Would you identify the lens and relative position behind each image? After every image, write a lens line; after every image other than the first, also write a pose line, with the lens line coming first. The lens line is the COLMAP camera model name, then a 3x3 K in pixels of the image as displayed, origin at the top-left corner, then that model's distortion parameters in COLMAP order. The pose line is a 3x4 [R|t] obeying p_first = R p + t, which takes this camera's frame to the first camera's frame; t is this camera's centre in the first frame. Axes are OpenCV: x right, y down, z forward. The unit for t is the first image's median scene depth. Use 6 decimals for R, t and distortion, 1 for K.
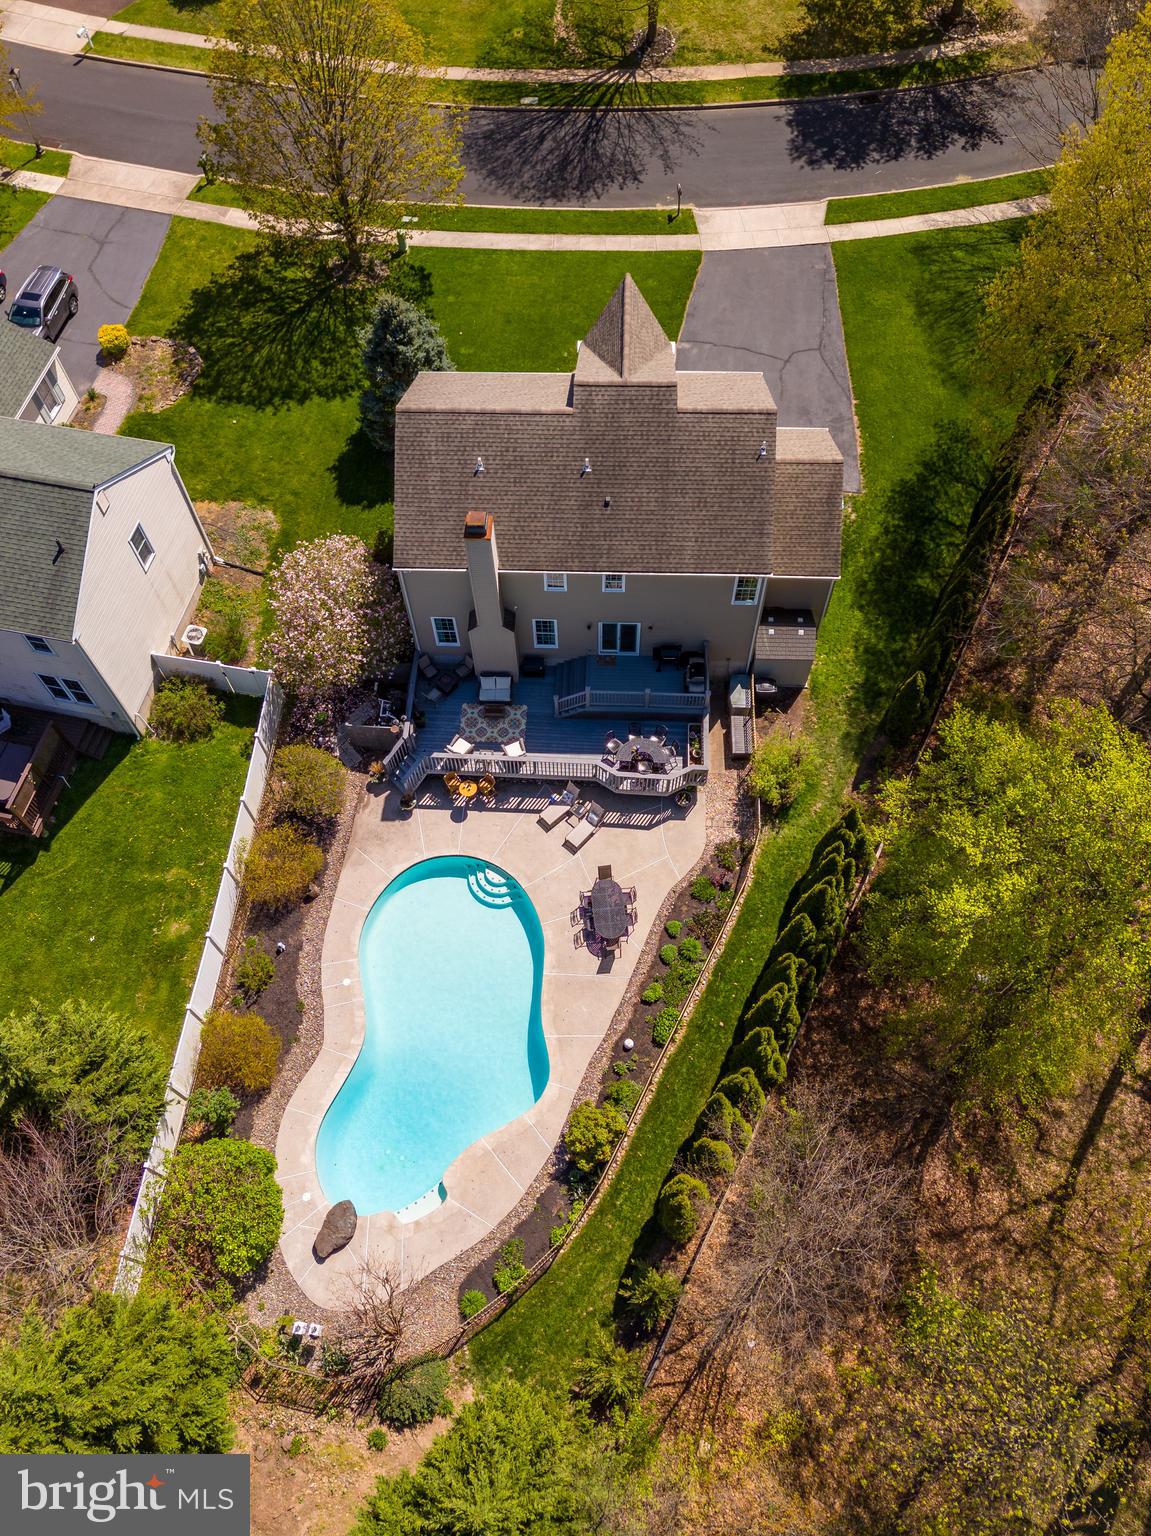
lens RADIAL K [[1145.4, 0, 576.6], [0, 1145.4, 775.1], [0, 0, 1]] dist [0.050836, 0.042437]
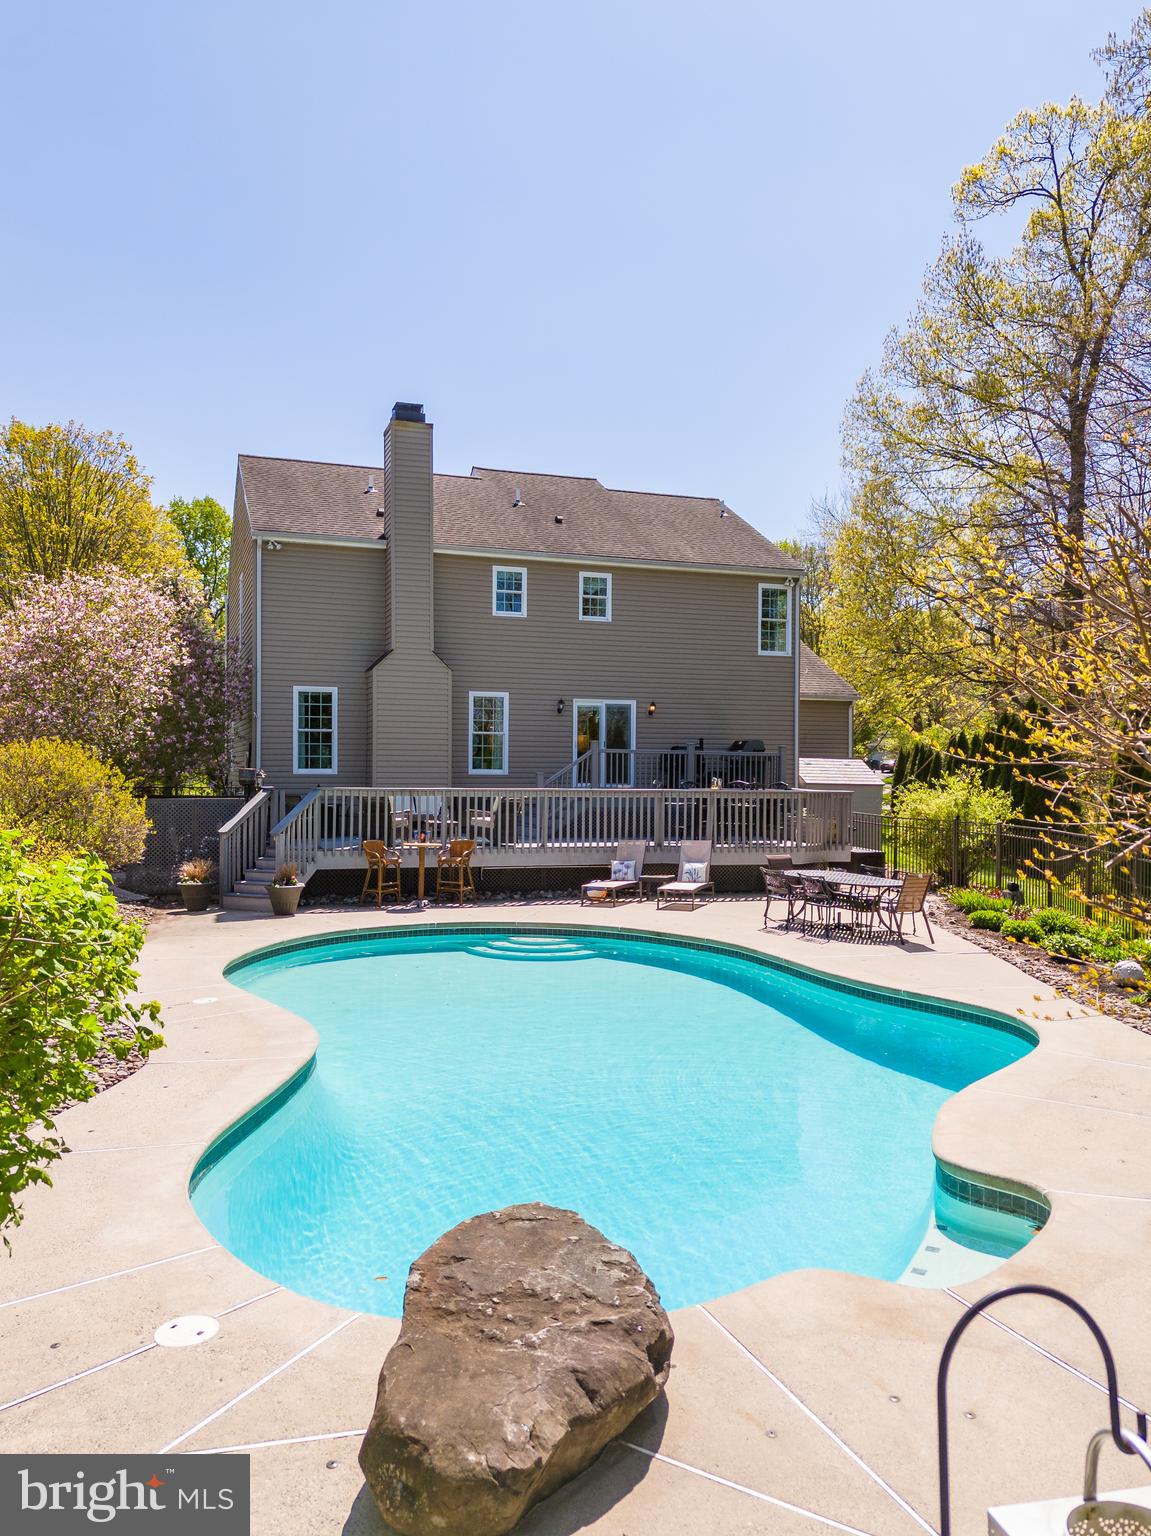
lens RADIAL K [[1147.4, 0, 573.0], [0, 1147.4, 770.5], [0, 0, 1]] dist [0.063118, 0.000824]
pose [[0.929340, 0.023996, 0.368445, -0.212060], [0.314502, 0.471332, -0.823975, 0.402358], [-0.193432, 0.881629, 0.430481, 0.781453]]
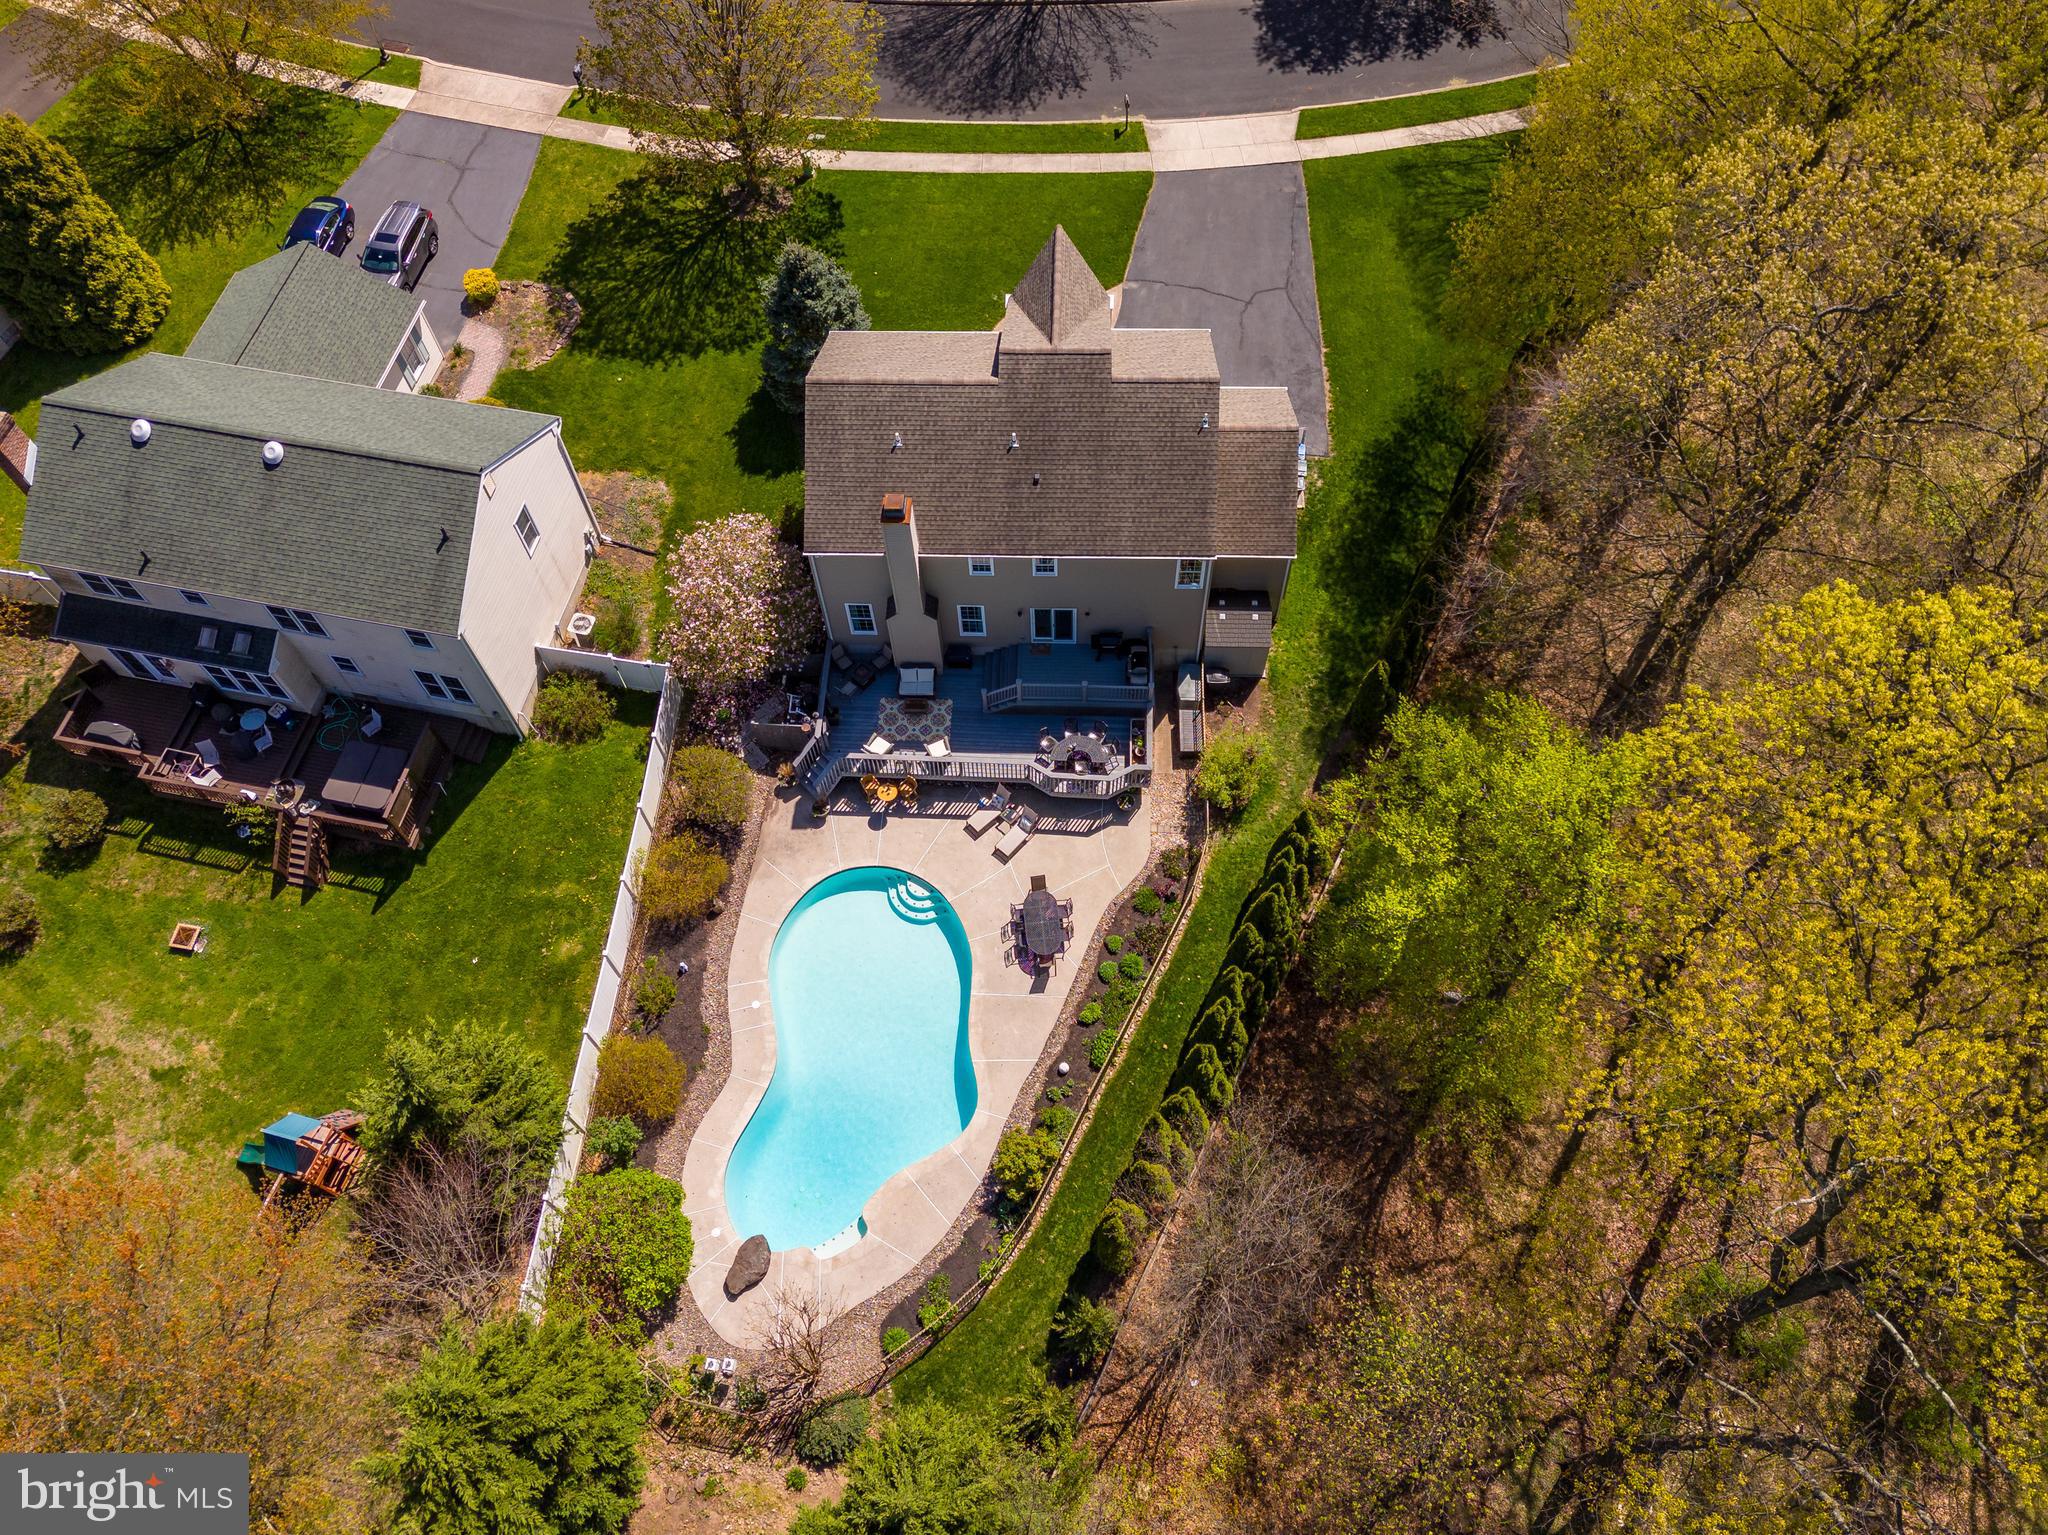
lens RADIAL K [[1527.3, 0, 1047.7], [0, 1527.3, 768.1], [0, 0, 1]] dist [0.050836, 0.042437]
pose [[0.999933, -0.007589, 0.008701, 0.022049], [0.007647, 0.999949, -0.006623, 0.001480], [-0.008650, 0.006689, 0.999940, -0.212108]]
